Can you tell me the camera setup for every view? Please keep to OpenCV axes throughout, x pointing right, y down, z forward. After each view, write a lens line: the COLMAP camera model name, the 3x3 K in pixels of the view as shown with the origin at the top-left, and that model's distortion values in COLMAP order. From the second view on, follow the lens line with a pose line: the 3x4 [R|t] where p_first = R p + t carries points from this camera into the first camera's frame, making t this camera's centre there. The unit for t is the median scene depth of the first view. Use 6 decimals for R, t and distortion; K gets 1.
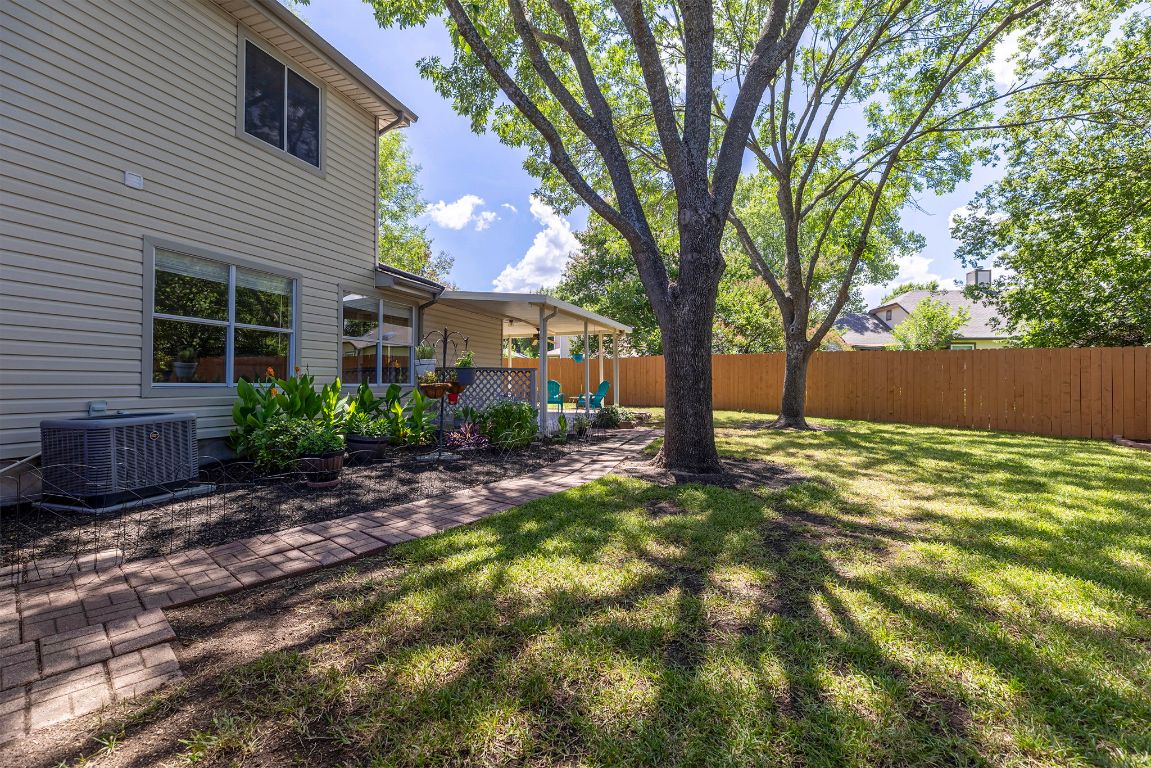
lens RADIAL K [[517.5, 0, 574.5], [0, 517.5, 386.2], [0, 0, 1]] dist [0.002451, 0.000000]
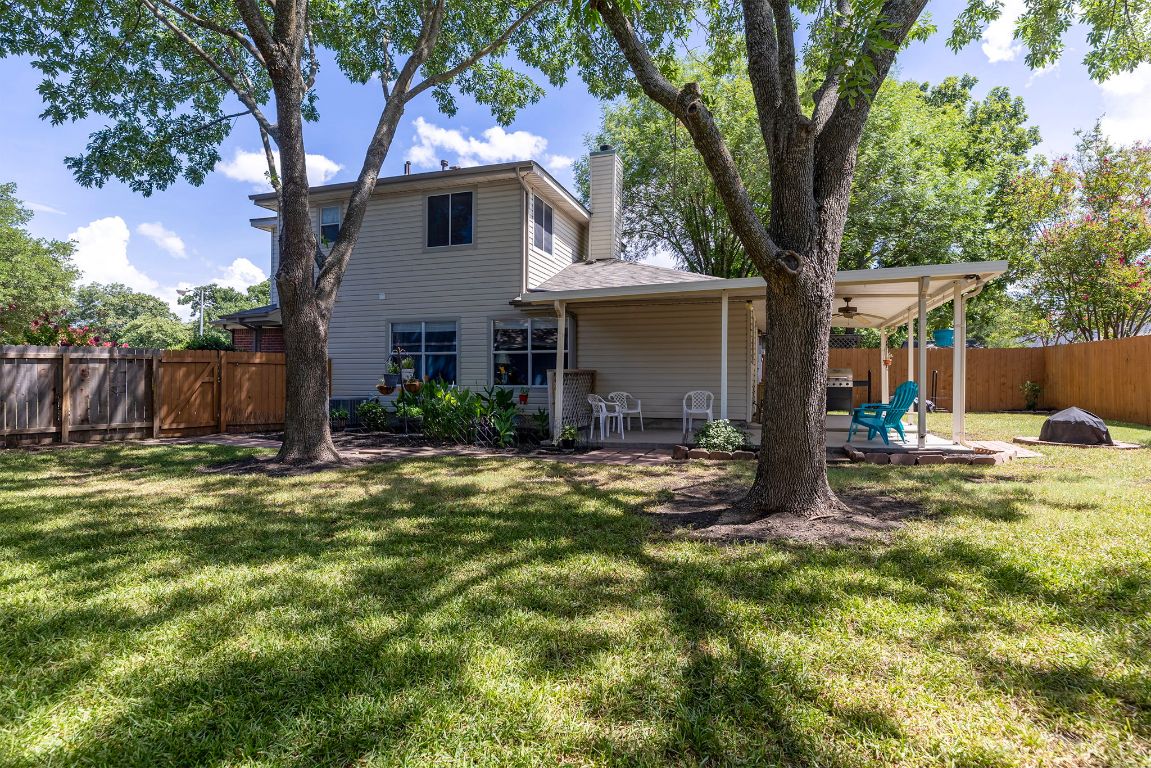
lens RADIAL K [[517.5, 0, 574.5], [0, 517.5, 386.2], [0, 0, 1]] dist [0.002451, 0.000000]
pose [[0.036911, -0.001572, -0.999317, 1.109335], [-0.003478, 0.999993, -0.001702, 0.002169], [0.999312, 0.003539, 0.036906, 1.325350]]
